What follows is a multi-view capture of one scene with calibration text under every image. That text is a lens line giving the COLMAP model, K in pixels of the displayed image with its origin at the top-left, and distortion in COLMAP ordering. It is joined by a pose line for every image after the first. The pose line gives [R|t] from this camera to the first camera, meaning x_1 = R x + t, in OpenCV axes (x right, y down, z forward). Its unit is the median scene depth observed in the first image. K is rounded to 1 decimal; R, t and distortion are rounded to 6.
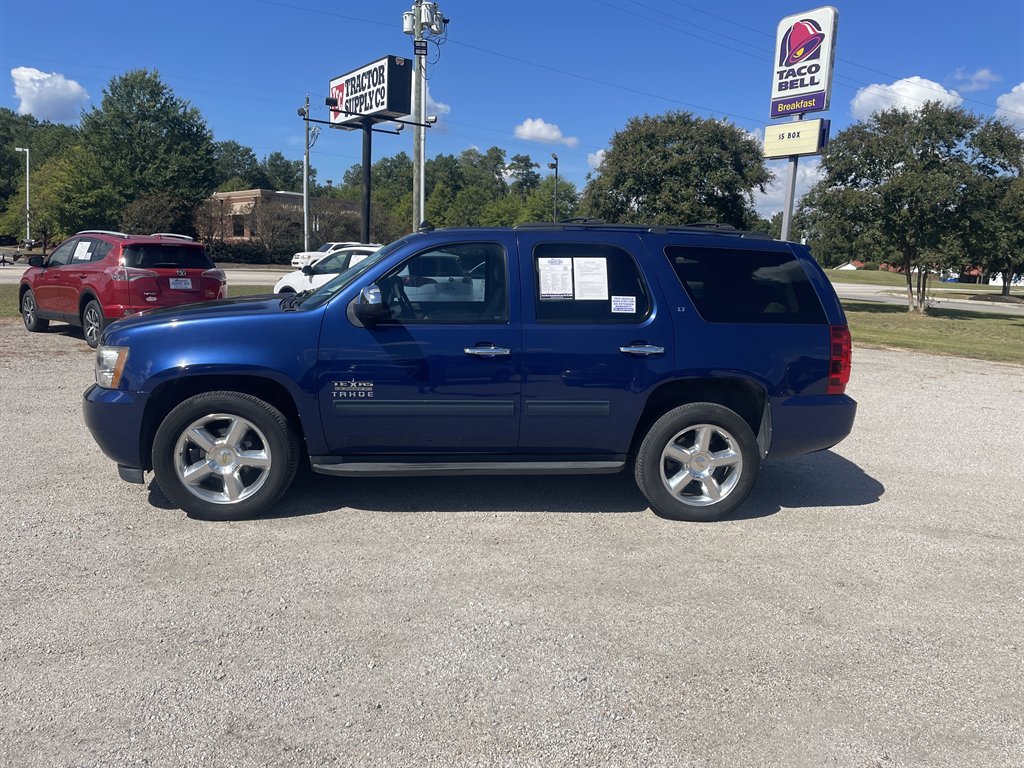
lens RADIAL K [[786.0, 0, 512.0], [0, 786.0, 384.0], [0, 0, 1]] dist [0.090932, -0.107495]
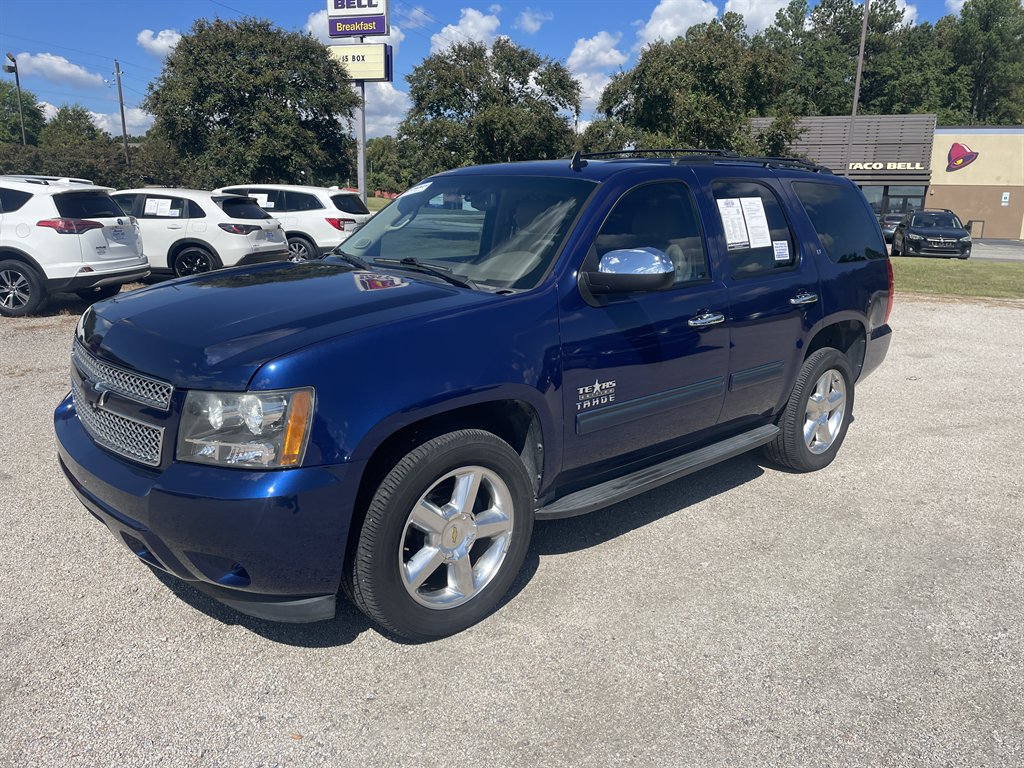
lens RADIAL K [[786.0, 0, 512.0], [0, 786.0, 384.0], [0, 0, 1]] dist [0.090932, -0.107495]
pose [[0.802267, -0.156328, 0.576132, -0.138685], [0.104556, 0.986981, 0.122213, -0.020224], [-0.587737, -0.037809, 0.808168, 0.097366]]
